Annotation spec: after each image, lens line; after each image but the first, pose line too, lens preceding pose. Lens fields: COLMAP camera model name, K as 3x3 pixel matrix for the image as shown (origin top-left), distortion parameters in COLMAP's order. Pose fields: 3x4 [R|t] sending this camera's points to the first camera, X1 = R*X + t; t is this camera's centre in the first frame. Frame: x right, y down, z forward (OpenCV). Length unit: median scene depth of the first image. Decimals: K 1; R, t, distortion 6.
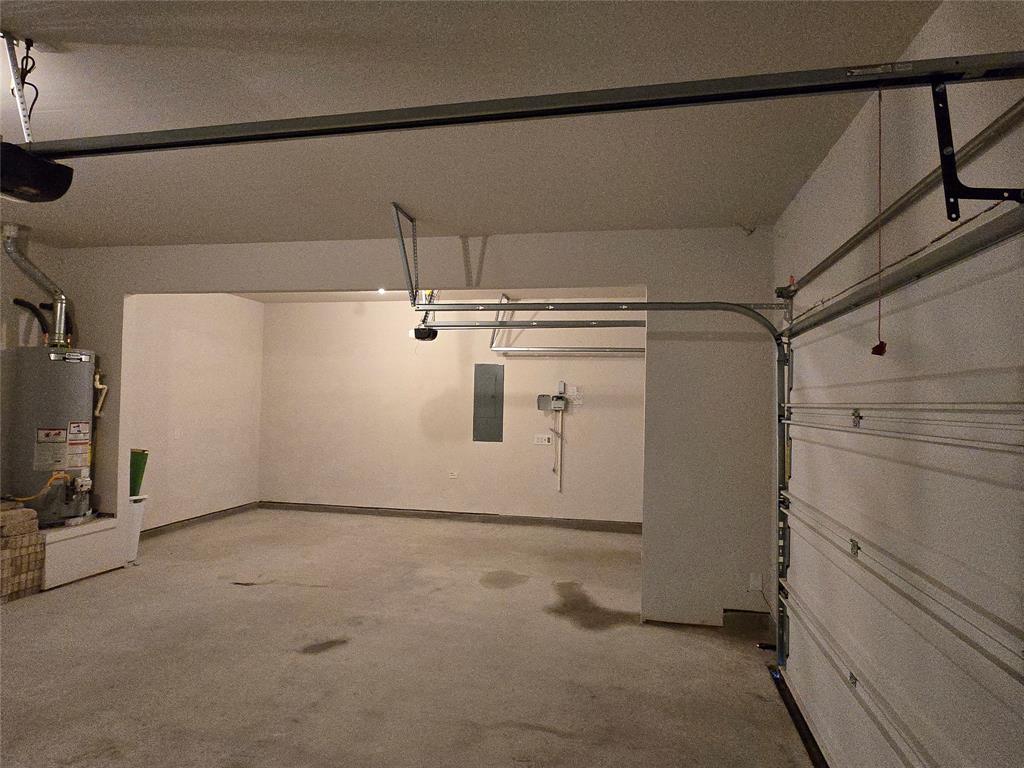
lens RADIAL K [[614.1, 0, 514.3], [0, 614.1, 389.4], [0, 0, 1]] dist [-0.001081, 0.000081]
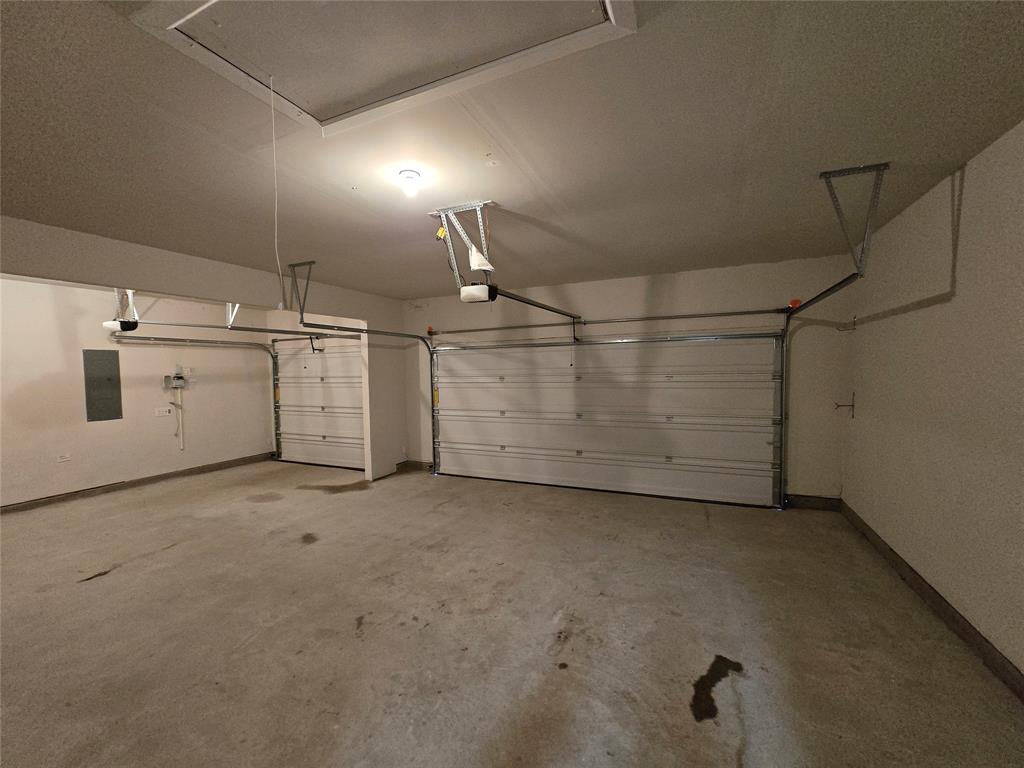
lens RADIAL K [[423.5, 0, 510.8], [0, 423.5, 386.8], [0, 0, 1]] dist [0.000199, 0.000103]
pose [[0.224756, -0.067500, 0.972074, -0.645248], [0.002173, 0.997630, 0.068773, -0.027172], [-0.974413, -0.013345, 0.224370, 0.125794]]
